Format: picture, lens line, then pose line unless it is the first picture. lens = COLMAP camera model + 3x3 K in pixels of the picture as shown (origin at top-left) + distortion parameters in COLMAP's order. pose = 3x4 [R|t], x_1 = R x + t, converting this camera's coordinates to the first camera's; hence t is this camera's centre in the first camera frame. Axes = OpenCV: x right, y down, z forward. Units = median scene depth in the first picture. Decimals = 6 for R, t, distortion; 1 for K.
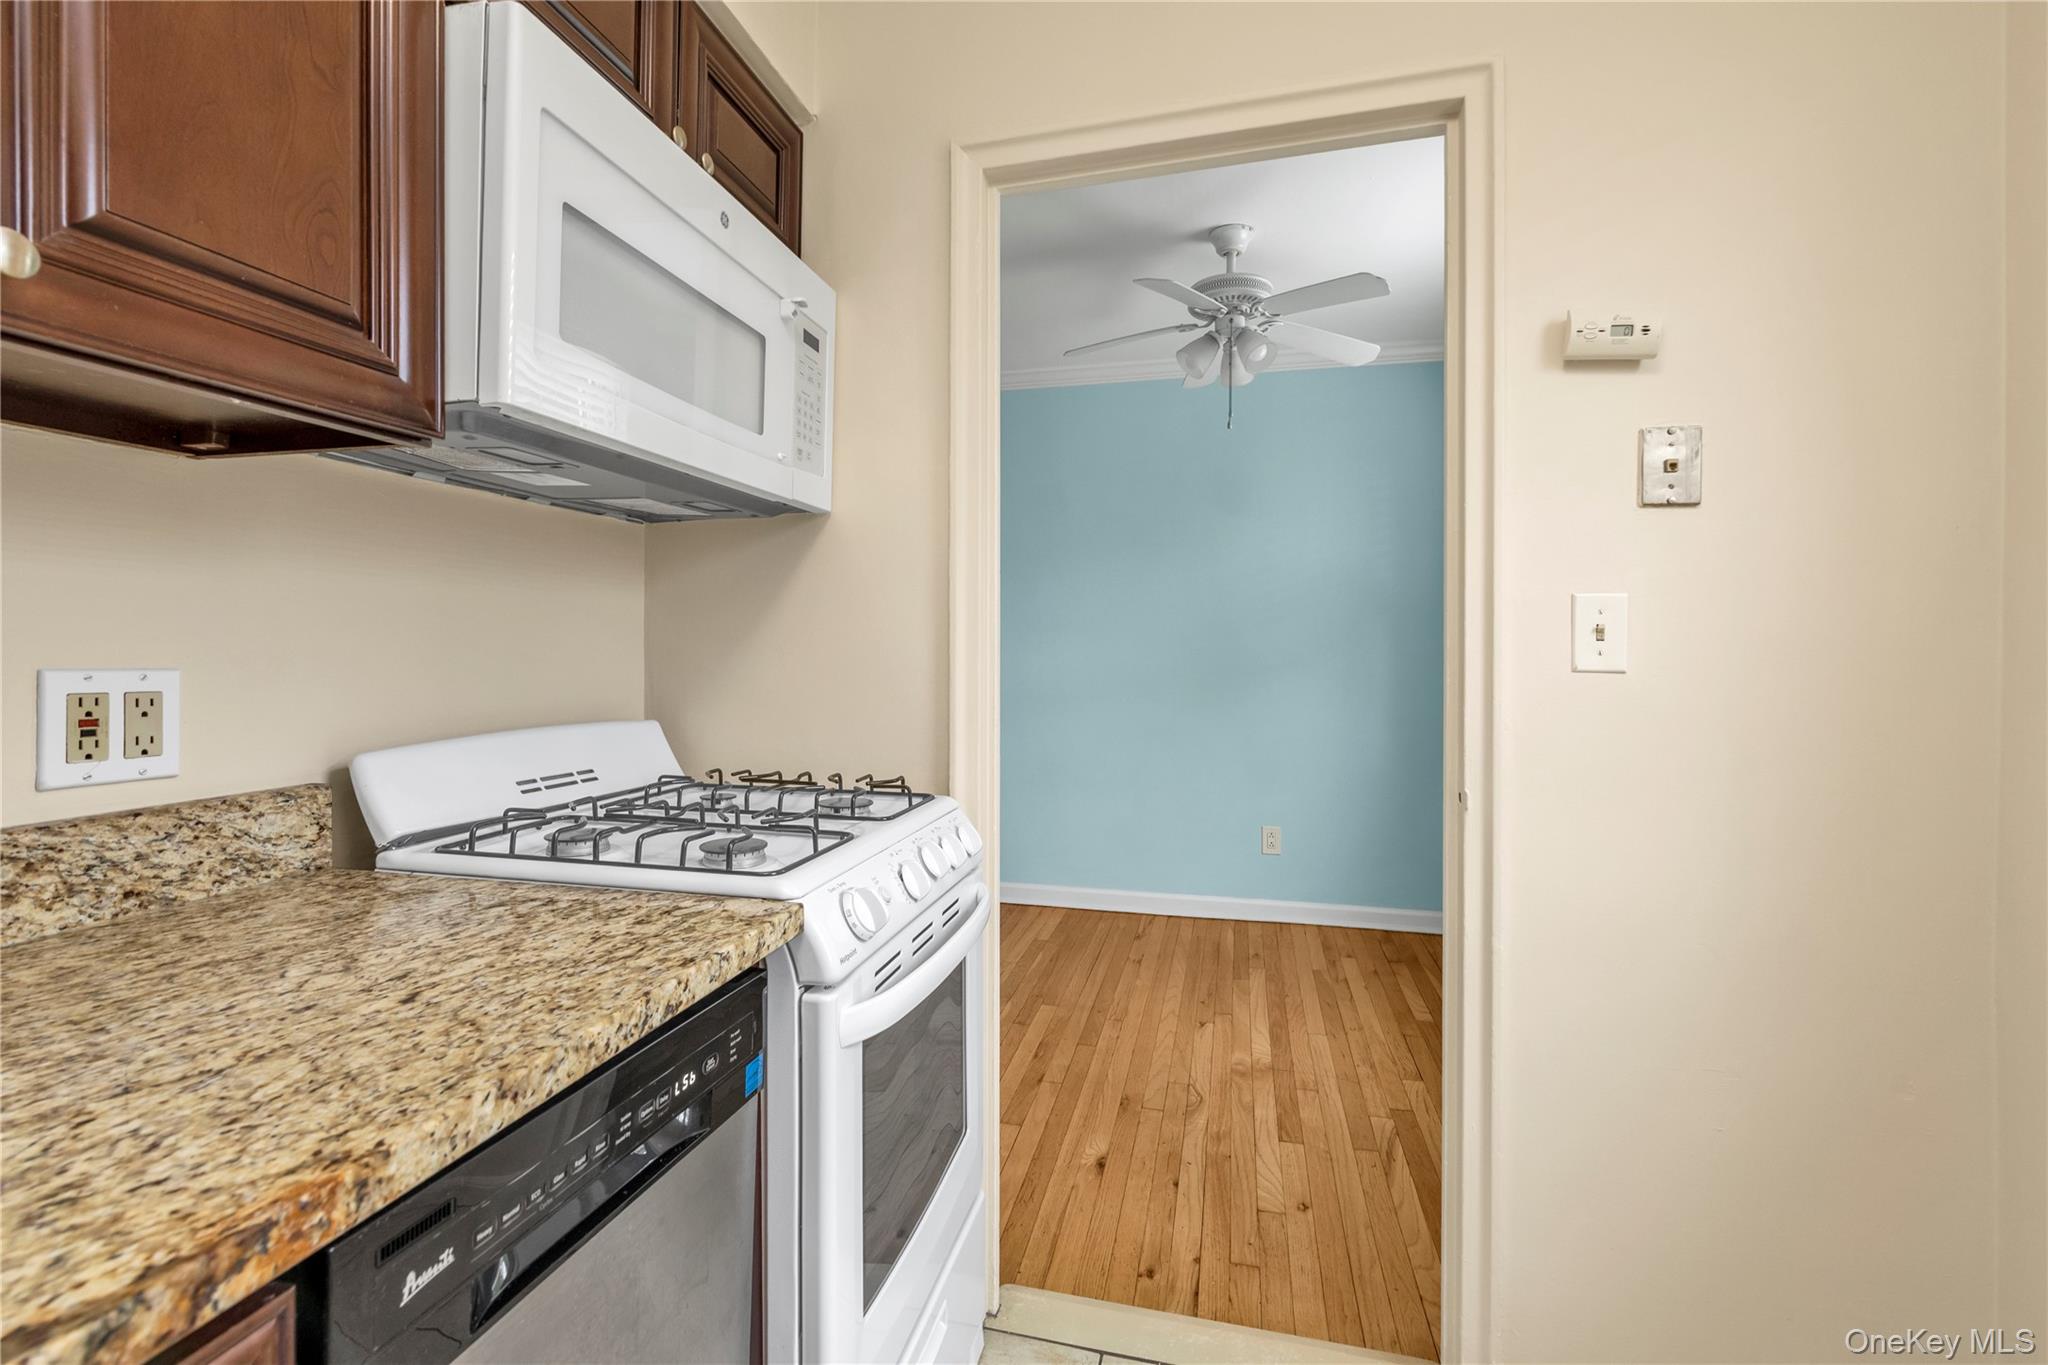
lens RADIAL K [[889.4, 0, 1016.4], [0, 889.4, 666.2], [0, 0, 1]] dist [0.010743, 0.002265]
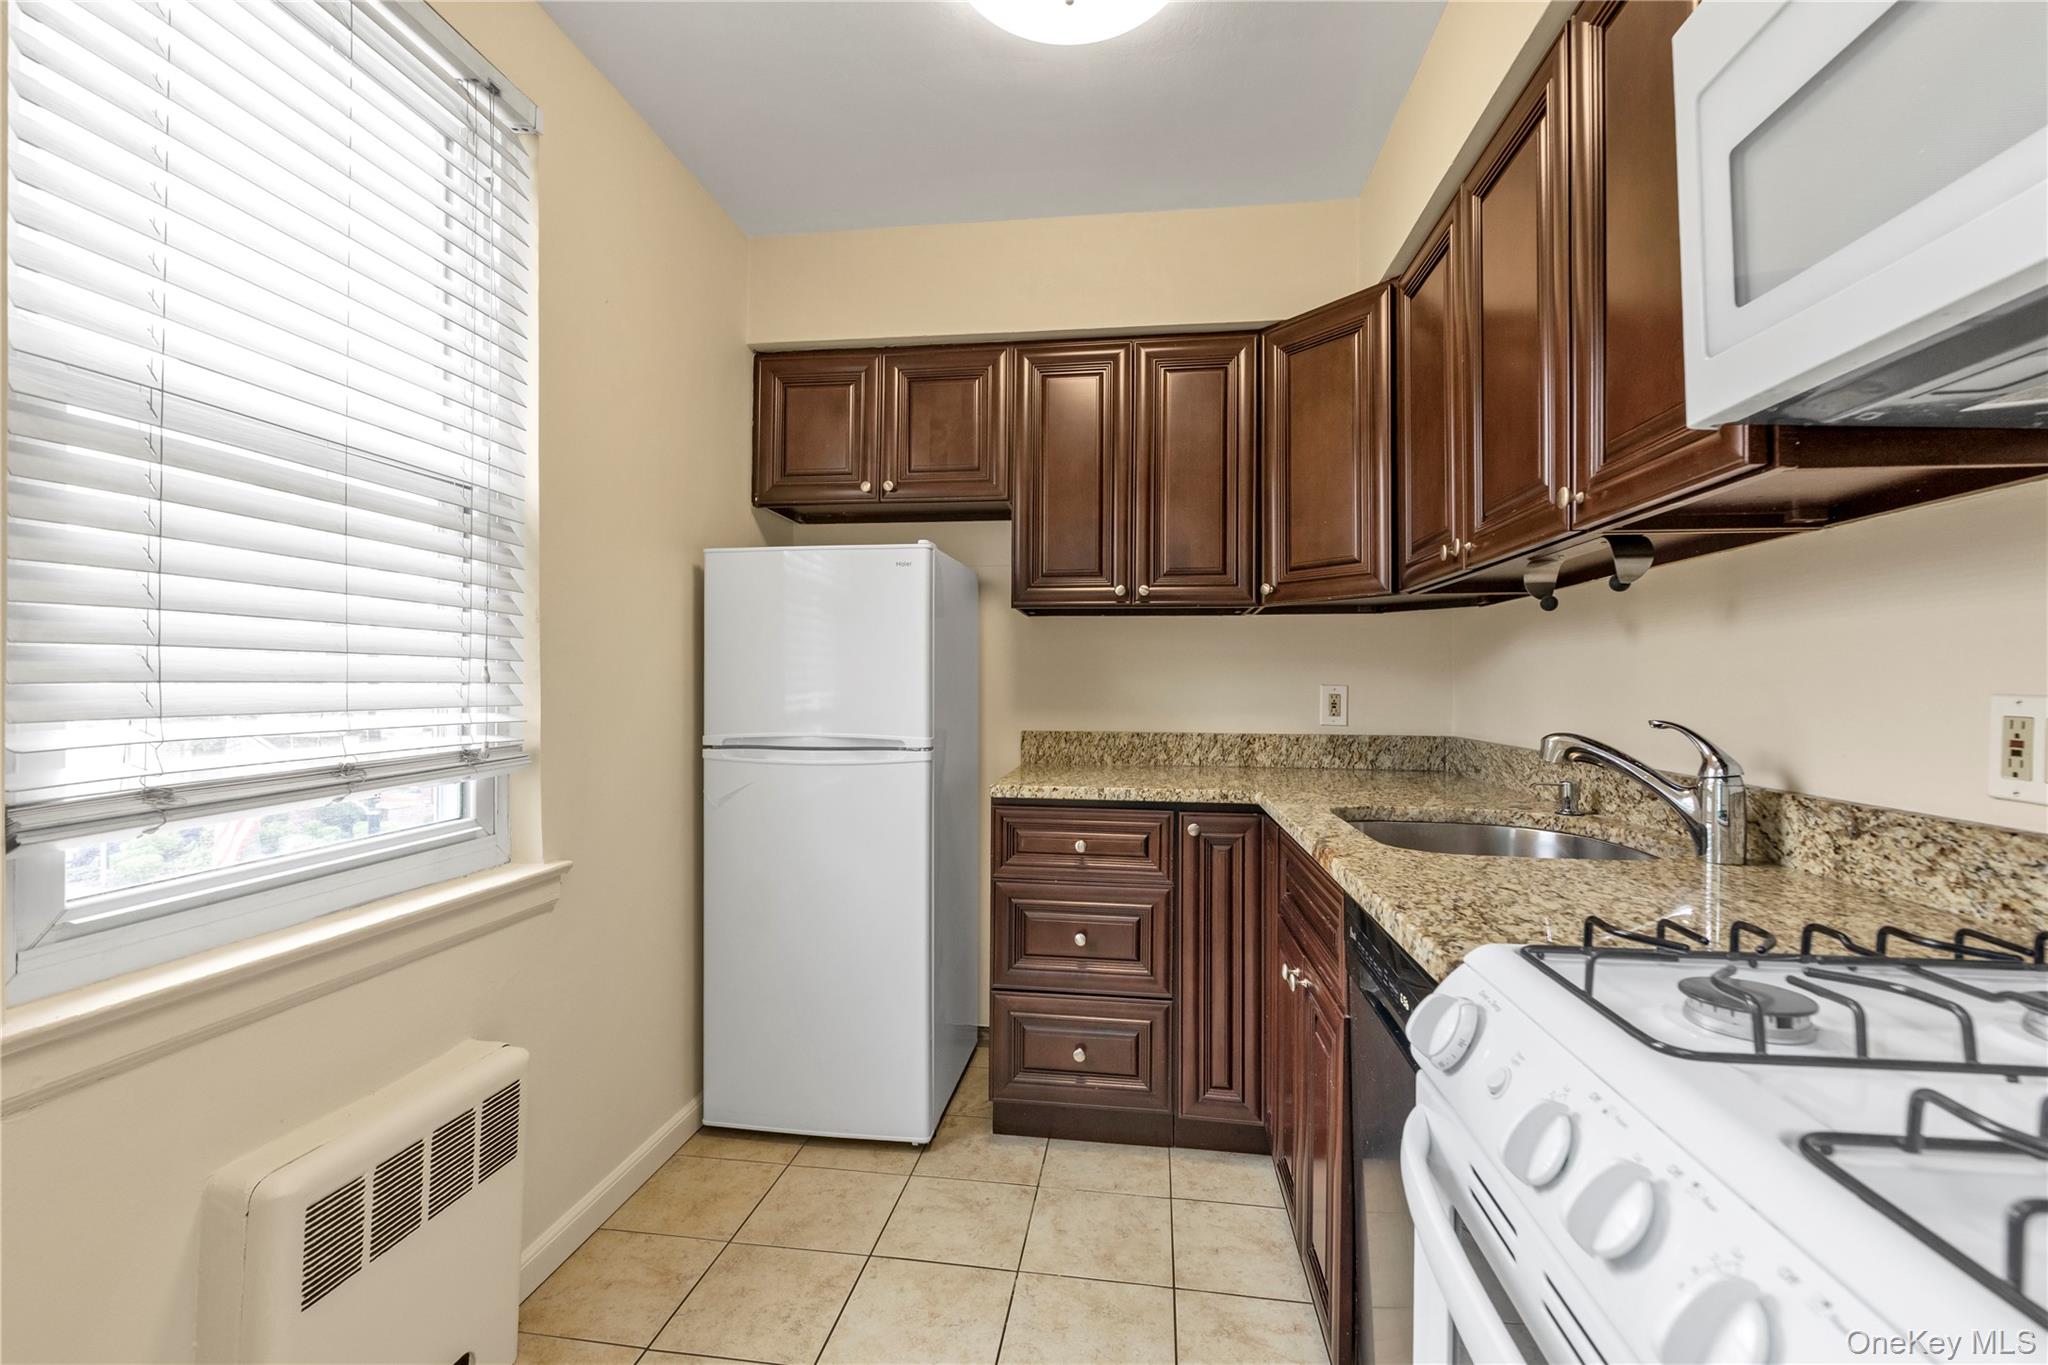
lens RADIAL K [[889.4, 0, 1022.7], [0, 889.4, 676.3], [0, 0, 1]] dist [0.010743, 0.002265]
pose [[-0.993838, -0.013961, -0.109964, 0.291643], [-0.014963, 0.999854, 0.008291, -0.010163], [0.109832, 0.009886, -0.993901, 1.960218]]
